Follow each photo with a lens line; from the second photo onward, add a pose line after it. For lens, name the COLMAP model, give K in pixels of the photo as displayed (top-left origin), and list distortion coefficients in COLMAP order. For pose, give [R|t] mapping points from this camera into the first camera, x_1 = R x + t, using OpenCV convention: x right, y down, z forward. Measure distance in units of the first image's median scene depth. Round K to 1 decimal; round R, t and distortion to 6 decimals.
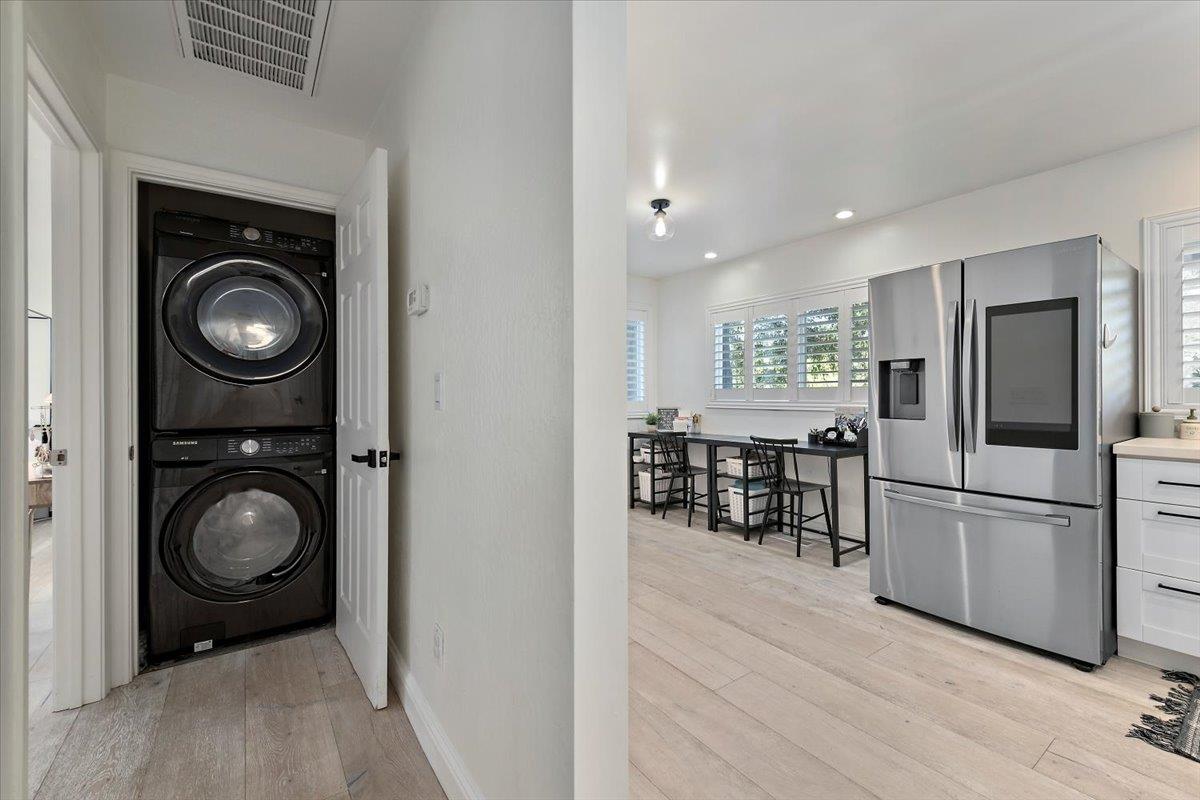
lens RADIAL K [[496.2, 0, 601.6], [0, 496.2, 394.9], [0, 0, 1]] dist [0.004068, -0.001534]
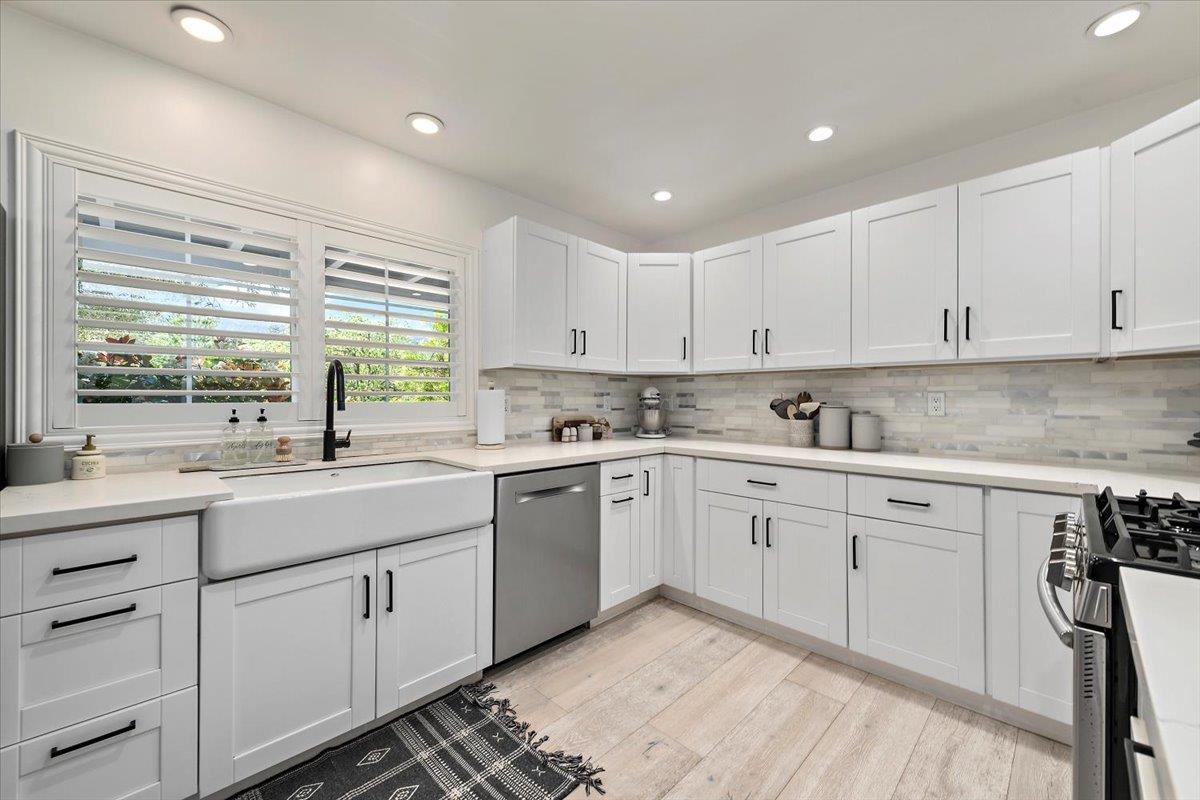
lens RADIAL K [[473.4, 0, 604.8], [0, 473.4, 396.9], [0, 0, 1]] dist [0.011964, -0.003200]
pose [[-0.177100, 0.006686, 0.984170, 0.285848], [-0.001165, 0.999975, -0.007004, -0.015134], [-0.984192, -0.002387, -0.177088, 0.292051]]
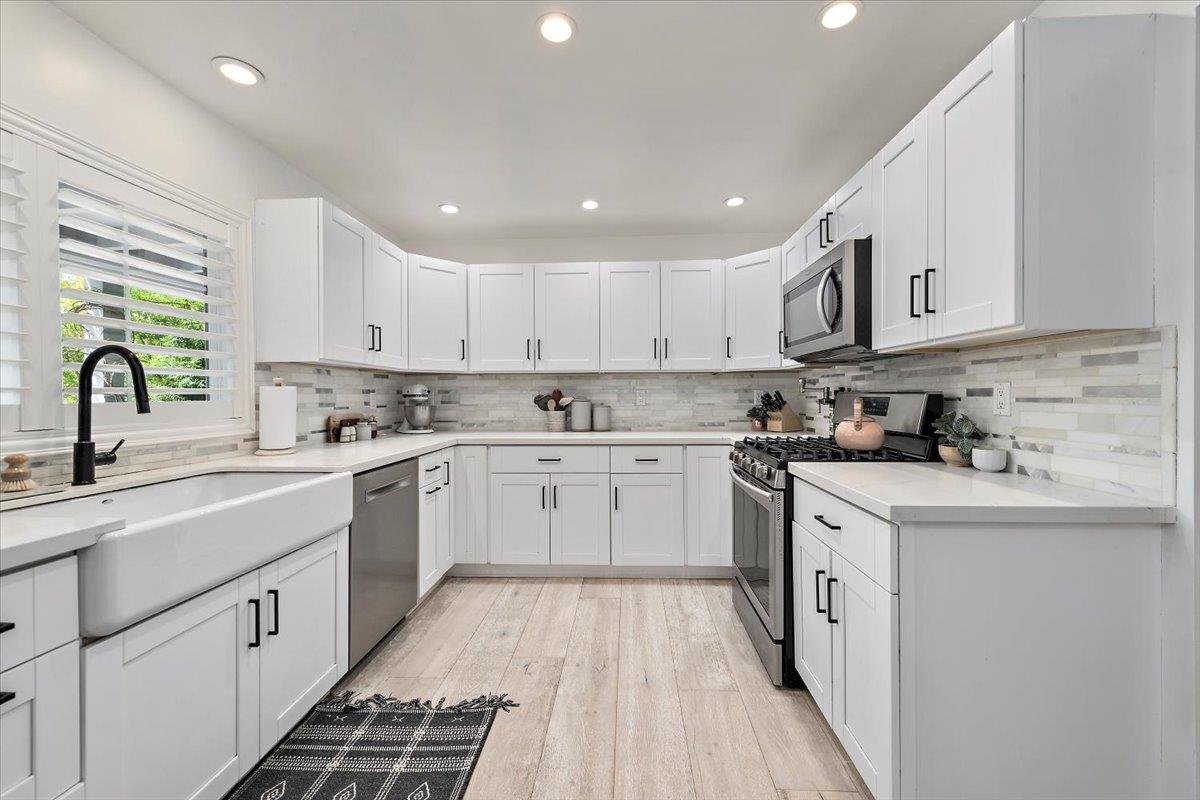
lens RADIAL K [[473.4, 0, 608.4], [0, 473.4, 395.1], [0, 0, 1]] dist [0.011964, -0.003200]
pose [[-0.792932, 0.005601, 0.609284, 0.294807], [0.006731, 0.999977, -0.000433, -0.016186], [-0.609273, 0.003757, -0.792952, 0.594568]]
